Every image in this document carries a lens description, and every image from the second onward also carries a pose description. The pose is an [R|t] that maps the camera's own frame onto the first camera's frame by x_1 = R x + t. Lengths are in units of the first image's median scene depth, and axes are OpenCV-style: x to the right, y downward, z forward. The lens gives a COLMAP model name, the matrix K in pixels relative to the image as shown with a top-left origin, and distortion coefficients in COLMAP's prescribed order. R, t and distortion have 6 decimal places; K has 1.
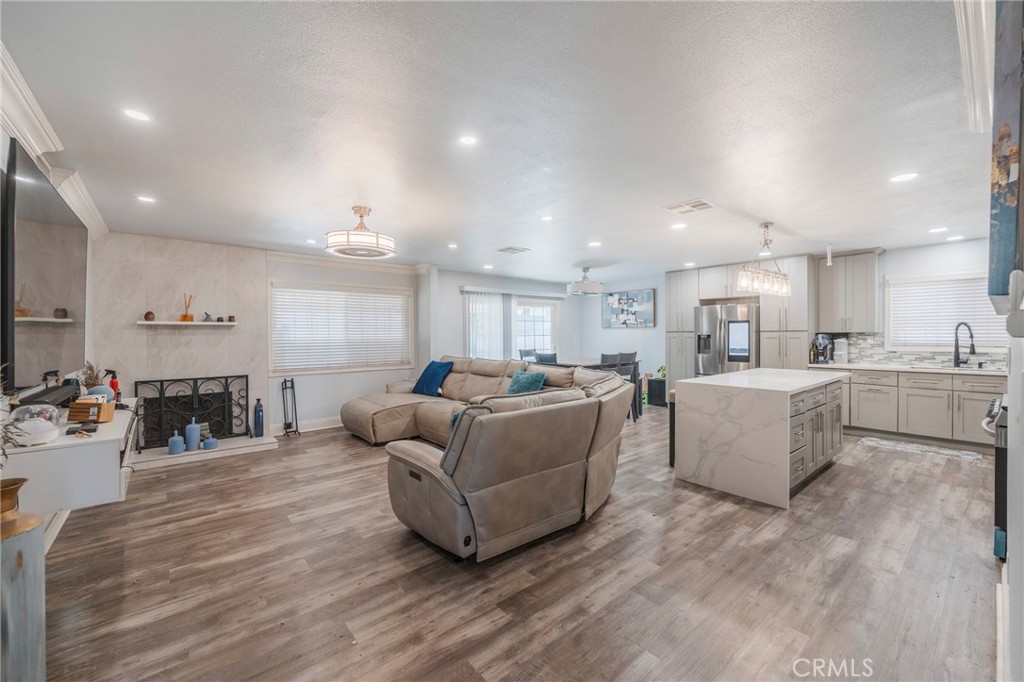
lens RADIAL K [[416.8, 0, 507.7], [0, 416.8, 339.4], [0, 0, 1]] dist [-0.000340, -0.001248]
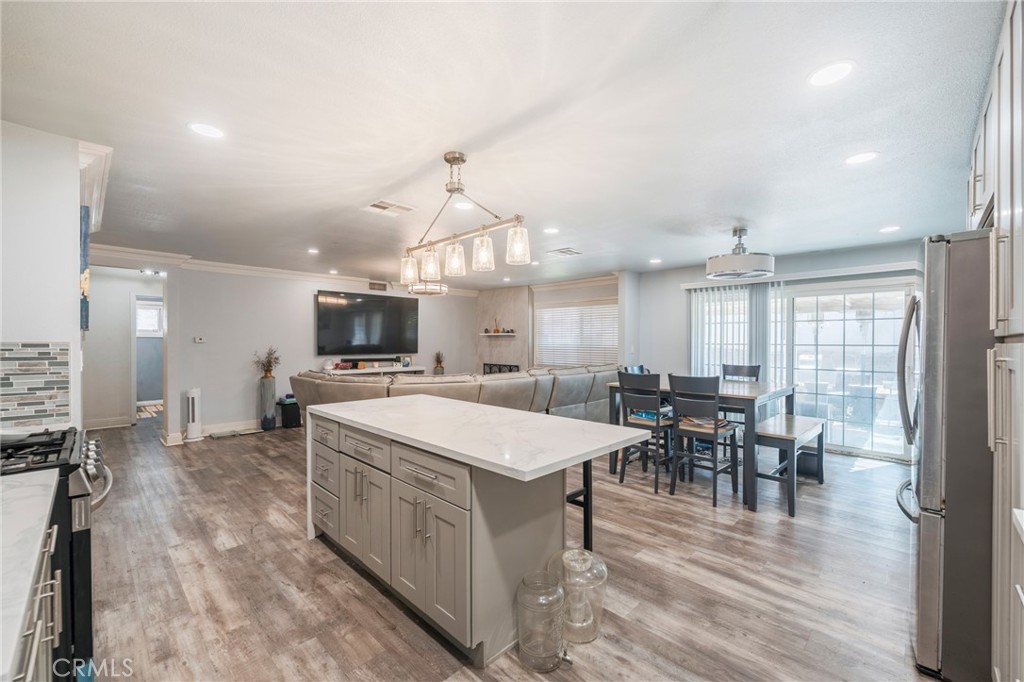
lens RADIAL K [[416.8, 0, 520.2], [0, 416.8, 347.8], [0, 0, 1]] dist [-0.000340, -0.001248]
pose [[0.107915, 0.021067, -0.993937, 1.042281], [-0.016560, 0.999675, 0.019391, -0.016085], [0.994022, 0.014367, 0.108229, 0.878715]]
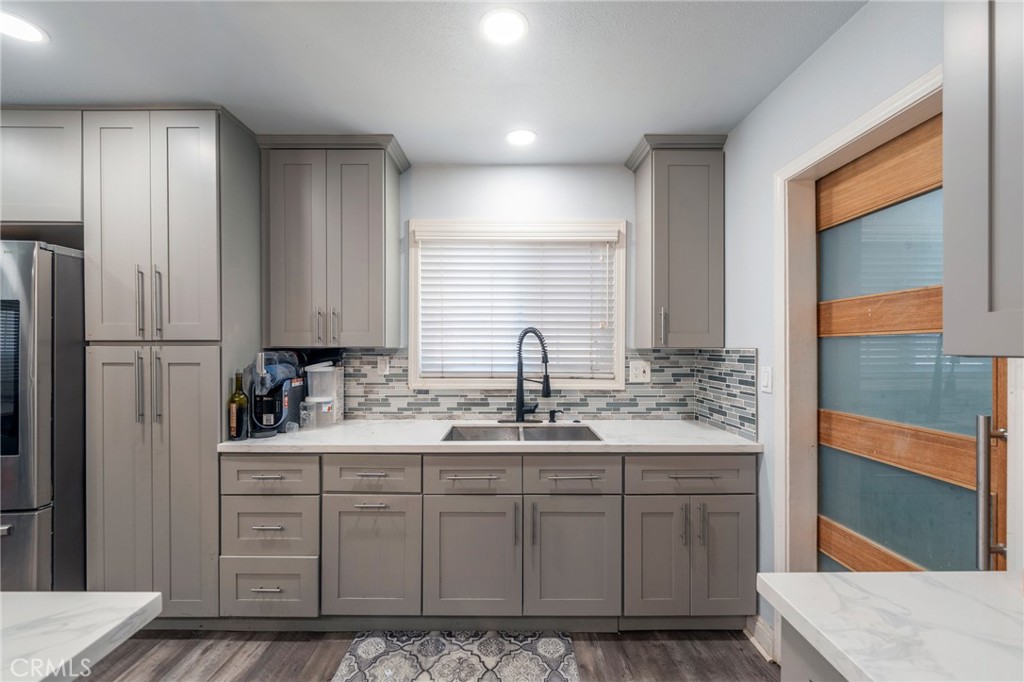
lens RADIAL K [[416.8, 0, 509.0], [0, 416.8, 347.0], [0, 0, 1]] dist [-0.000340, -0.001248]
pose [[0.639354, 0.008955, 0.768861, 0.719574], [0.003100, 0.999894, -0.014224, -0.012808], [-0.768906, 0.011478, 0.639258, 0.720566]]
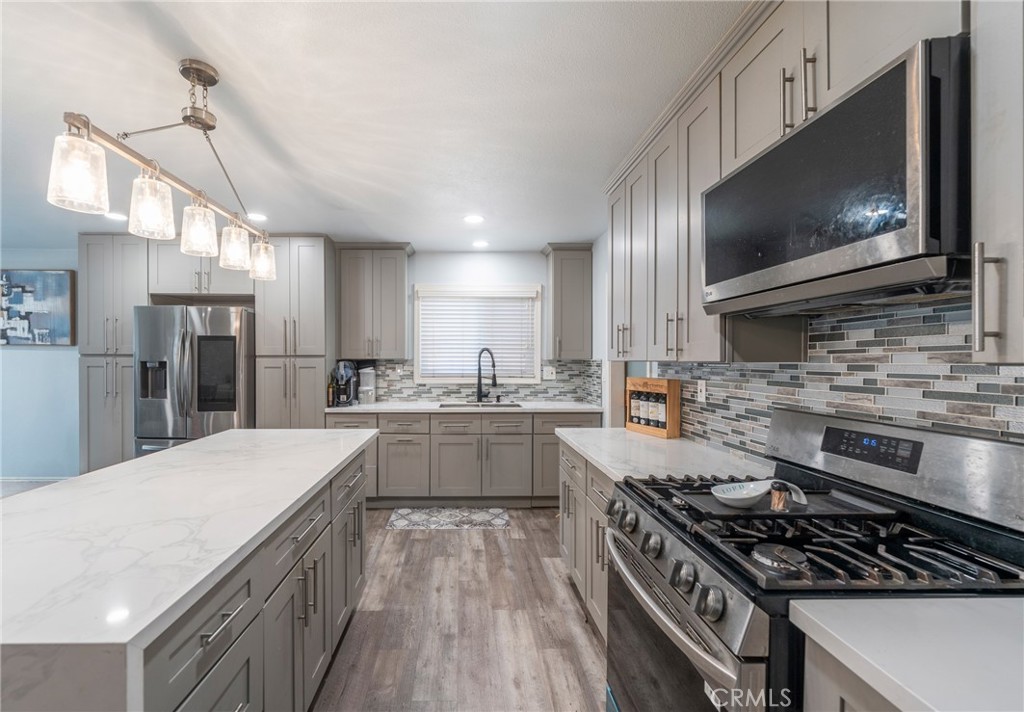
lens RADIAL K [[434.6, 0, 473.3], [0, 434.6, 364.1], [0, 0, 1]] dist [-0.002426, -0.001104]
pose [[0.622647, 0.001637, 0.782501, 0.402014], [0.003393, 0.999983, -0.004791, -0.004787], [-0.782496, 0.005638, 0.622631, 0.480951]]
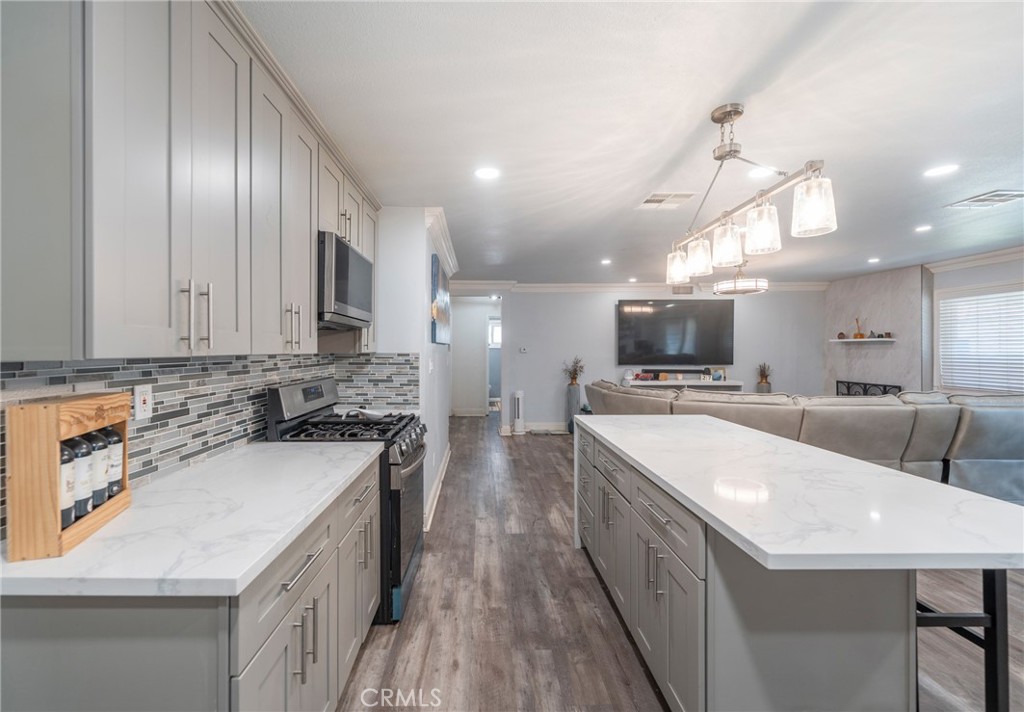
lens RADIAL K [[434.6, 0, 483.4], [0, 434.6, 352.2], [0, 0, 1]] dist [-0.002426, -0.001104]
pose [[-0.641856, 0.009600, -0.766765, 0.986341], [-0.004620, 0.999855, 0.016386, -0.017138], [0.766811, 0.014059, -0.641719, 0.940705]]
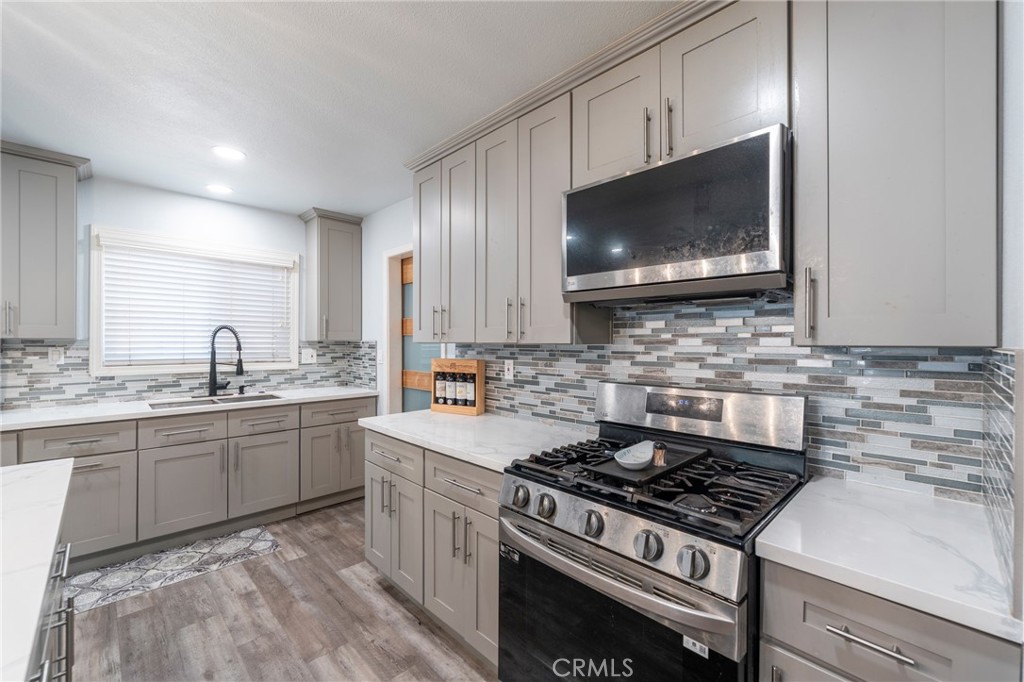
lens RADIAL K [[416.8, 0, 514.4], [0, 416.8, 343.3], [0, 0, 1]] dist [-0.000340, -0.001248]
pose [[-0.085567, 0.003481, 0.996326, 0.419092], [0.009336, 0.999953, -0.002692, -0.007483], [-0.996289, 0.009071, -0.085595, 0.613176]]
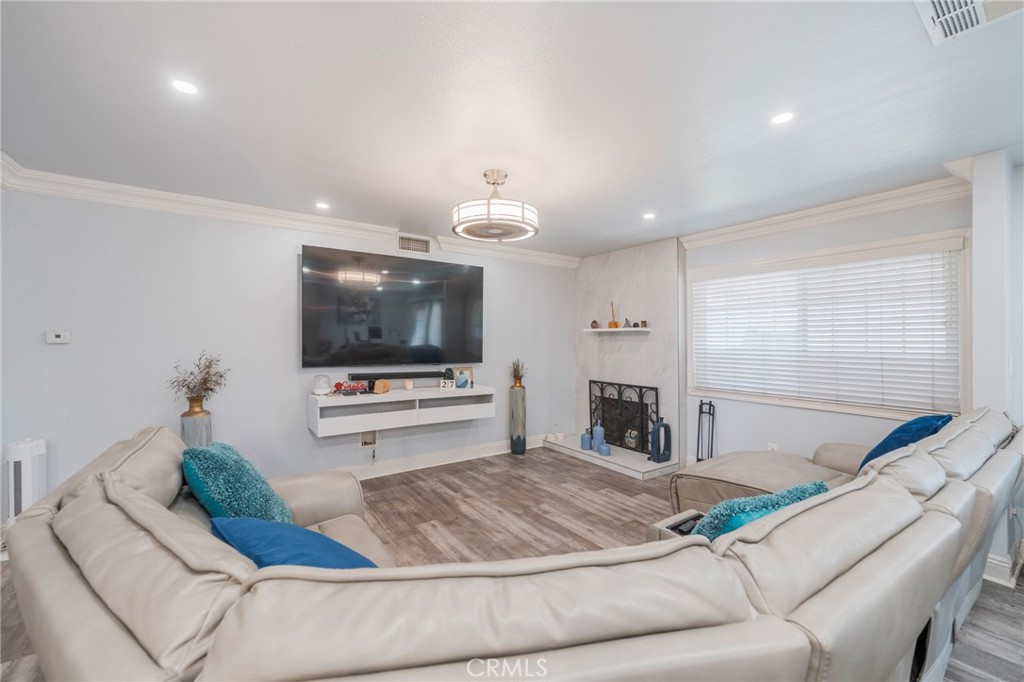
lens RADIAL K [[416.8, 0, 498.7], [0, 416.8, 293.3], [0, 0, 1]] dist [-0.000340, -0.001248]
pose [[-0.112842, -0.106500, -0.987889, 0.329459], [-0.015736, 0.994306, -0.105395, -0.015026], [0.993488, 0.003652, -0.113875, 0.801996]]
